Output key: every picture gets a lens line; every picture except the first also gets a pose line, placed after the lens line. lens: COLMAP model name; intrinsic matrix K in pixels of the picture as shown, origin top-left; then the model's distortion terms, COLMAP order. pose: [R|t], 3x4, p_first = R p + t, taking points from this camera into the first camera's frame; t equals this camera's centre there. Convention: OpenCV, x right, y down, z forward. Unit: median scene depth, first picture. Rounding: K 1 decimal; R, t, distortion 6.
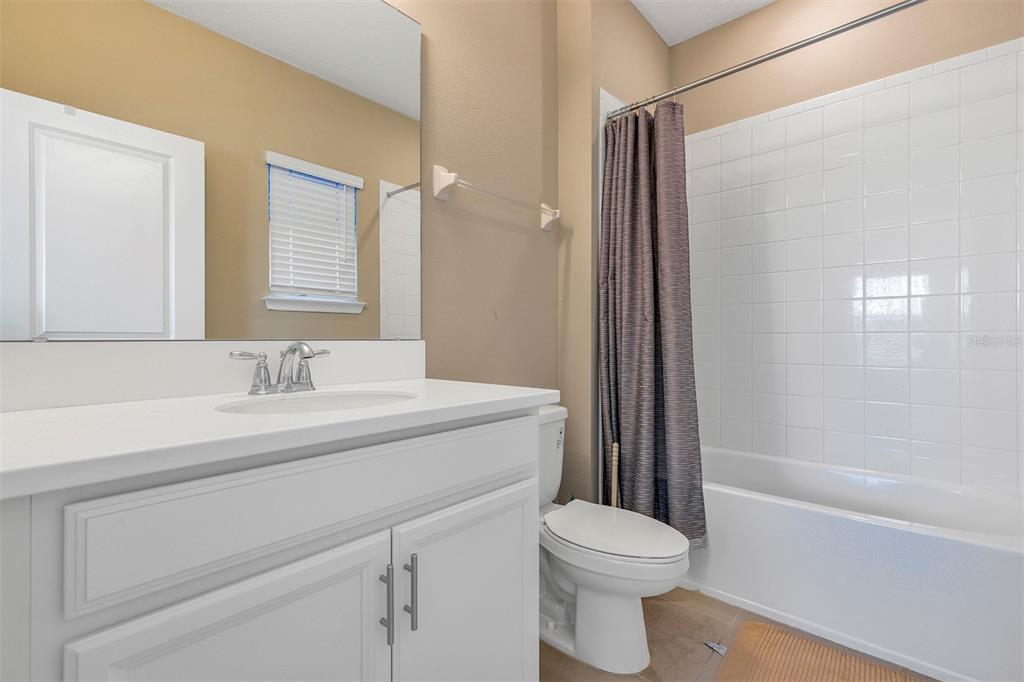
lens RADIAL K [[467.7, 0, 512.5], [0, 467.7, 340.7], [0, 0, 1]] dist [0.009842, -0.000655]
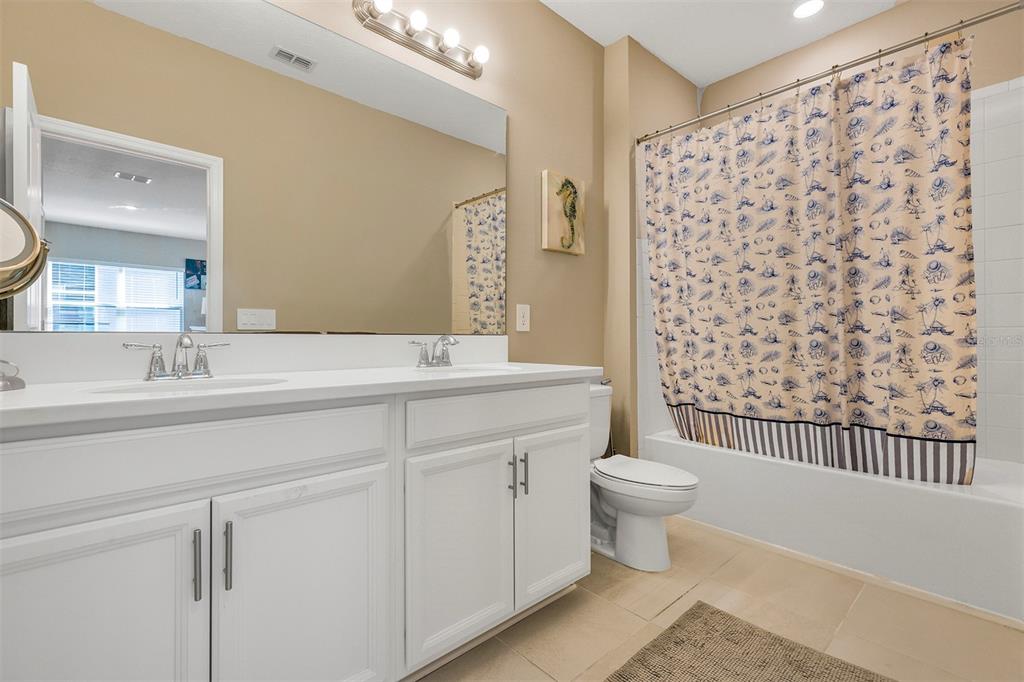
lens RADIAL K [[467.7, 0, 512.4], [0, 467.7, 334.7], [0, 0, 1]] dist [0.009842, -0.000655]
pose [[0.995960, 0.005994, -0.089593, -0.054104], [-0.006388, 0.999971, -0.004116, 0.002529], [0.089566, 0.004672, 0.995970, -0.423744]]
